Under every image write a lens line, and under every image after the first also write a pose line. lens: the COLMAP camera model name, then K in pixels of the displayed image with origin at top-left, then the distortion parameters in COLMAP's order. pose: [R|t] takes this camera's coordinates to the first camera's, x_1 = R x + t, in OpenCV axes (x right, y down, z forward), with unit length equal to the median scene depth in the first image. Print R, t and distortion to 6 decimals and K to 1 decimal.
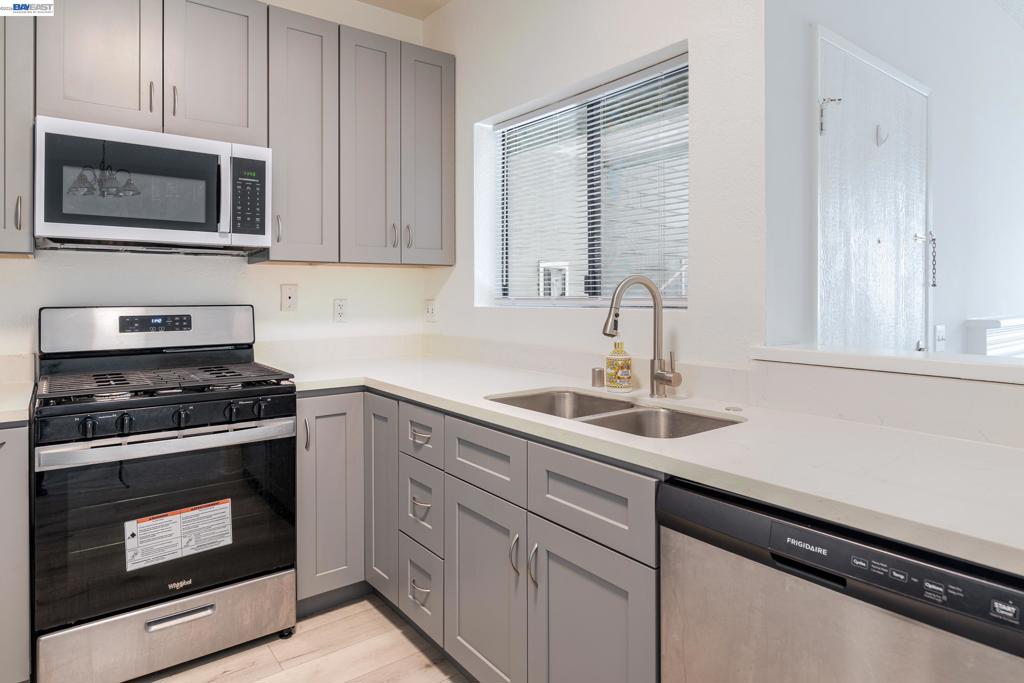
lens RADIAL K [[594.3, 0, 488.9], [0, 594.3, 290.2], [0, 0, 1]] dist [-0.000122, -0.003523]
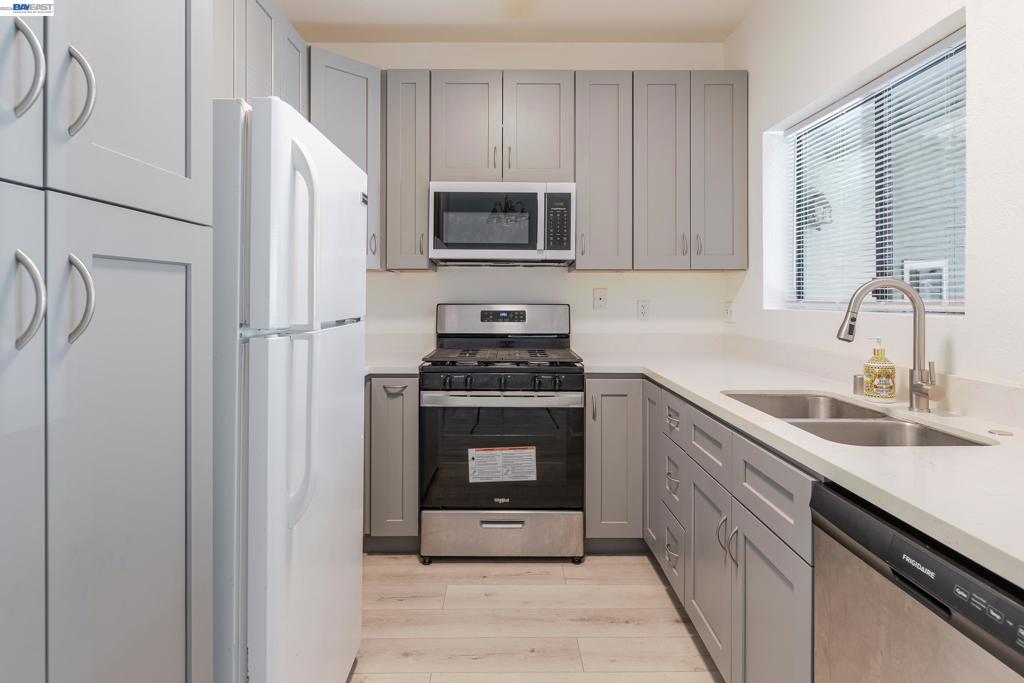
lens RADIAL K [[543.1, 0, 509.3], [0, 543.1, 290.8], [0, 0, 1]] dist [-0.005482, 0.000148]
pose [[0.808076, -0.000791, -0.589078, 0.232039], [-0.001341, 0.999994, -0.003183, -0.000783], [0.589077, 0.003362, 0.808070, -0.034452]]
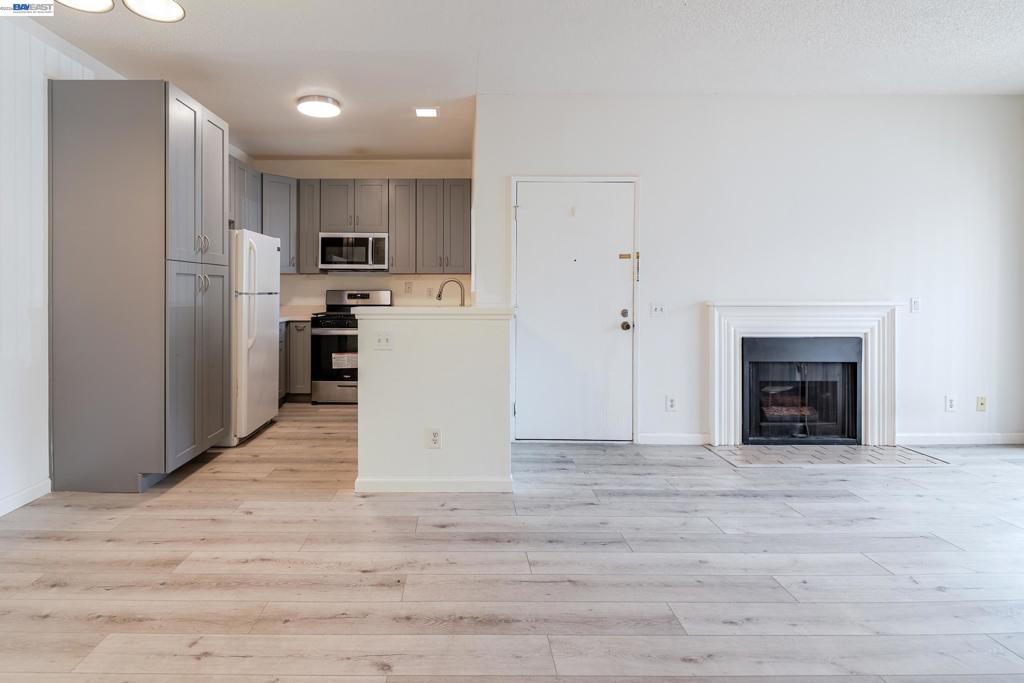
lens RADIAL K [[494.3, 0, 457.0], [0, 494.3, 290.3], [0, 0, 1]] dist [-0.000007, -0.002094]
pose [[0.798680, 0.003825, -0.601744, 1.396307], [-0.001541, 0.999990, 0.004311, 0.017179], [0.601754, -0.002515, 0.798677, -0.690463]]
